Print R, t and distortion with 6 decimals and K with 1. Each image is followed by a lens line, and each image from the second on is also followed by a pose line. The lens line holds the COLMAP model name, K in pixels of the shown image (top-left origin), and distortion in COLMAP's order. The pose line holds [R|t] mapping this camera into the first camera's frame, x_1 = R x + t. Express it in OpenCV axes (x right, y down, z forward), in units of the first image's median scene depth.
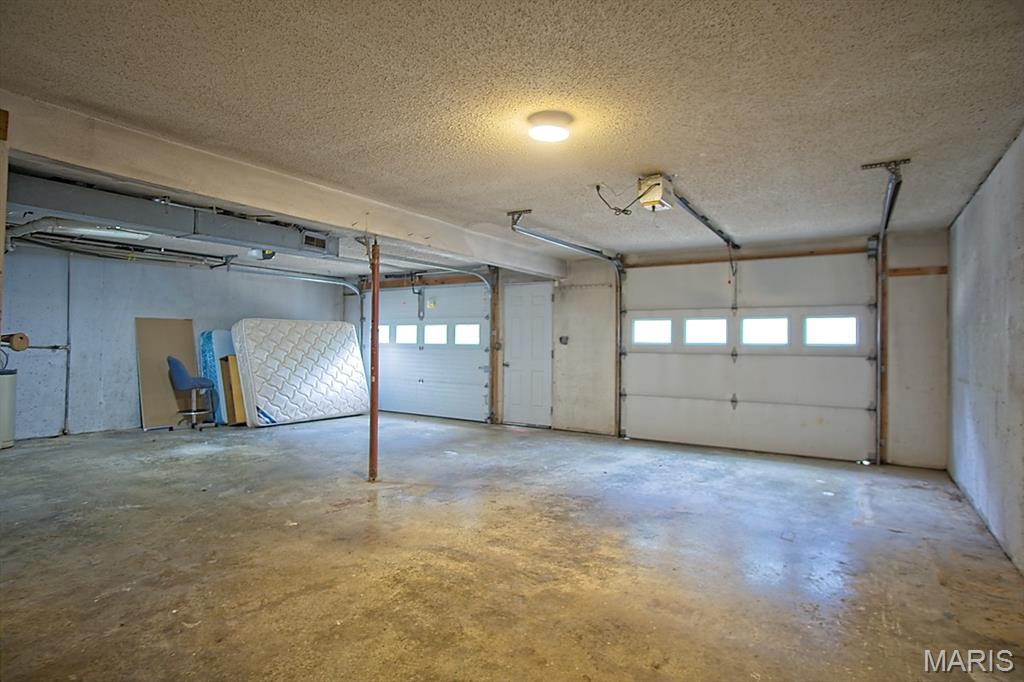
lens RADIAL K [[554.5, 0, 509.7], [0, 554.5, 336.7], [0, 0, 1]] dist [-0.001852, 0.000655]
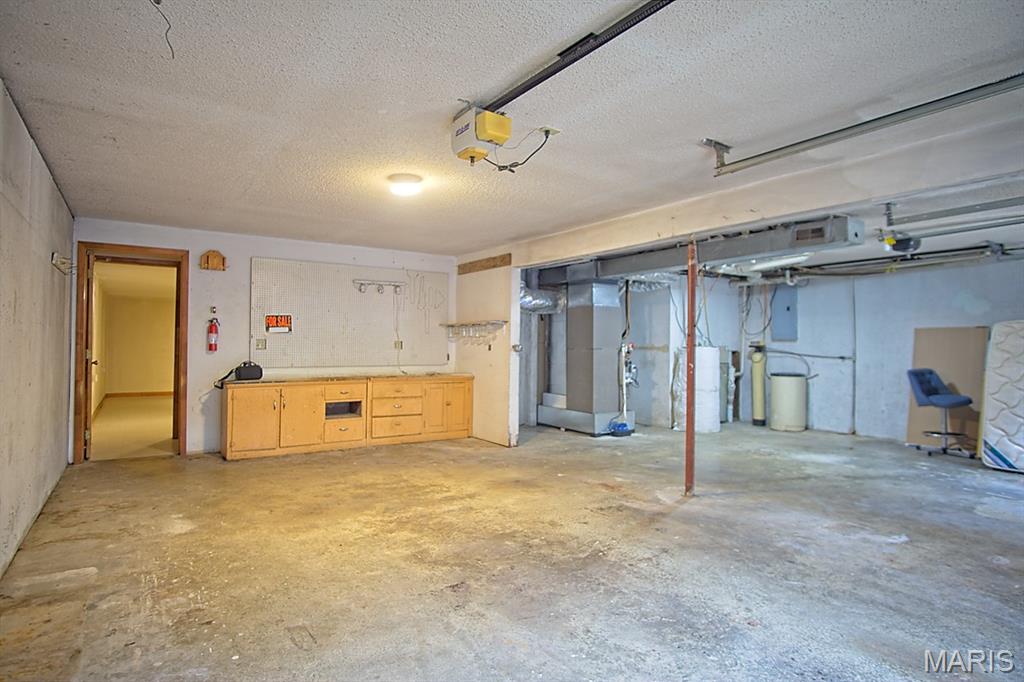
lens RADIAL K [[554.5, 0, 509.7], [0, 554.5, 336.7], [0, 0, 1]] dist [-0.001852, 0.000655]
pose [[-0.399303, -0.037271, -0.916061, 1.079413], [0.000176, 0.999170, -0.040729, 0.042153], [0.916819, -0.016424, -0.398965, 1.589685]]
